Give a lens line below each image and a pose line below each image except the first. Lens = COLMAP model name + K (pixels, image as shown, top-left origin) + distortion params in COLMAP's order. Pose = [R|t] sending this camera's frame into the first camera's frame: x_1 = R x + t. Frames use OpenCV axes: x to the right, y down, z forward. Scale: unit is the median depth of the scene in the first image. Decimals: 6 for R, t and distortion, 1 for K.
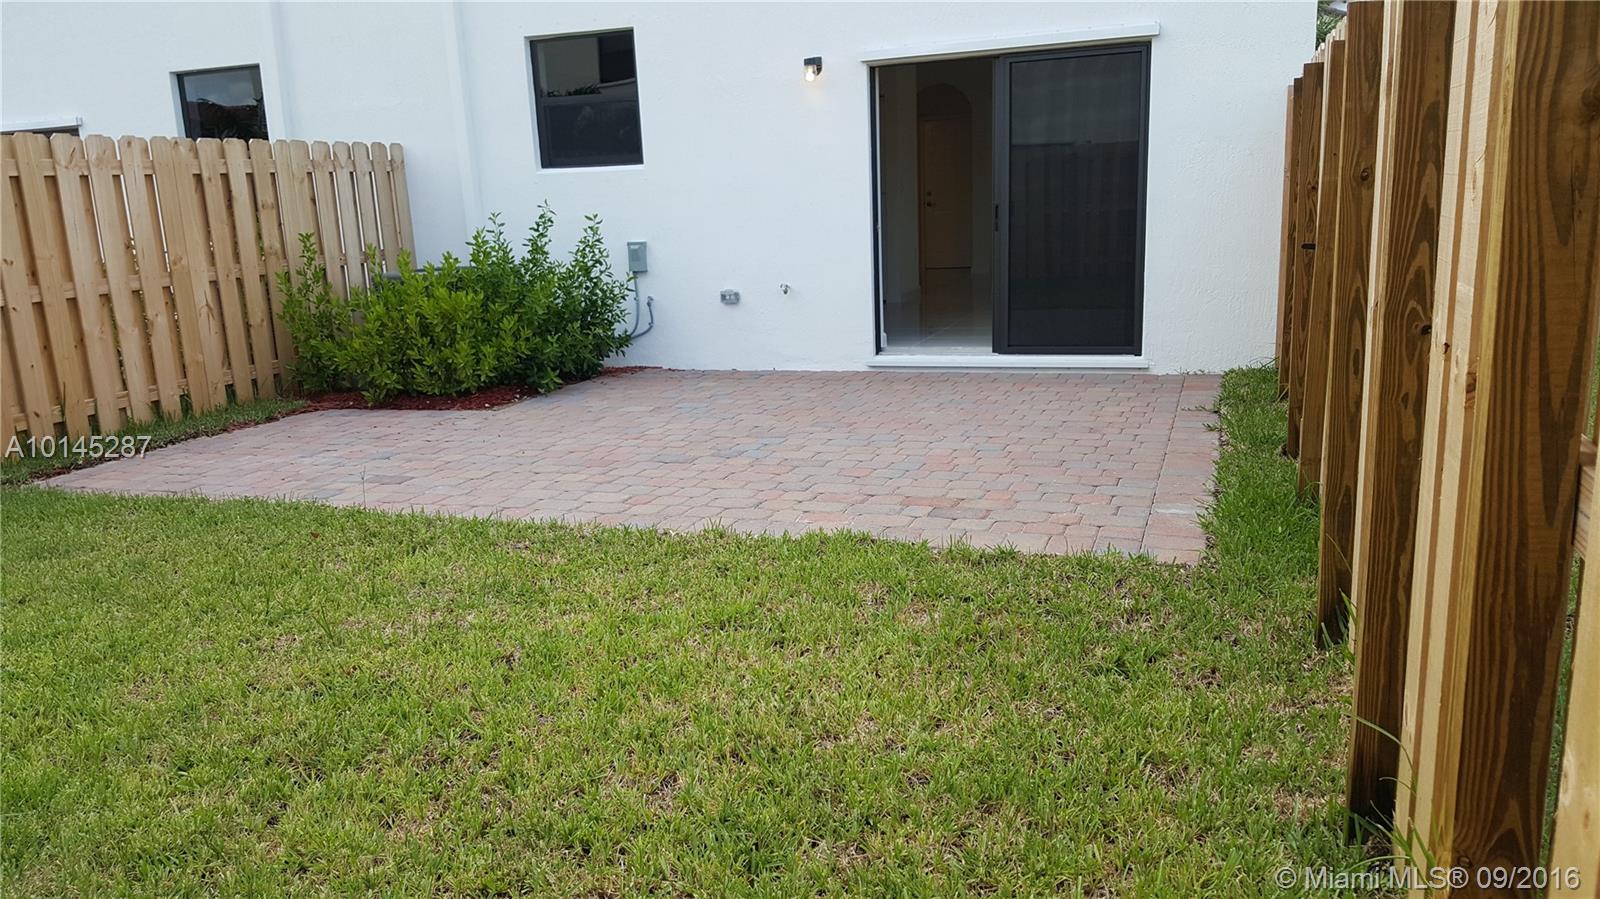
lens RADIAL K [[1177.0, 0, 767.9], [0, 1177.0, 456.8], [0, 0, 1]] dist [0.116037, -0.162331]
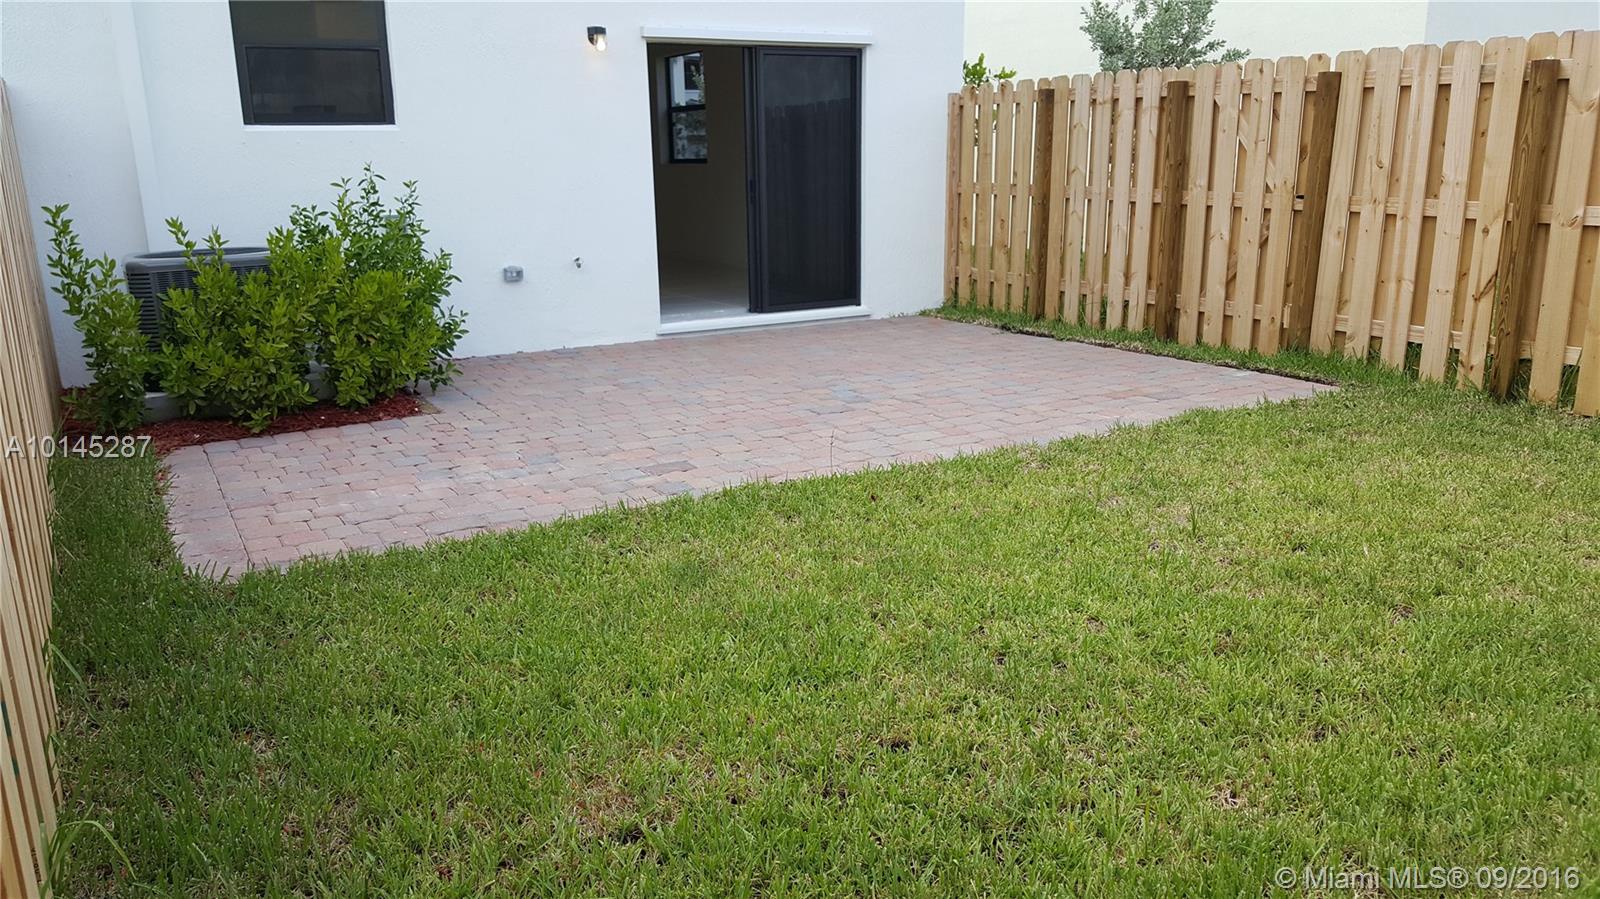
lens RADIAL K [[1177.0, 0, 767.9], [0, 1177.0, 456.8], [0, 0, 1]] dist [0.116037, -0.162331]
pose [[0.659064, -0.154470, 0.736052, -0.638208], [0.157751, 0.985302, 0.065527, -0.024325], [-0.735356, 0.072927, 0.673746, 0.243502]]
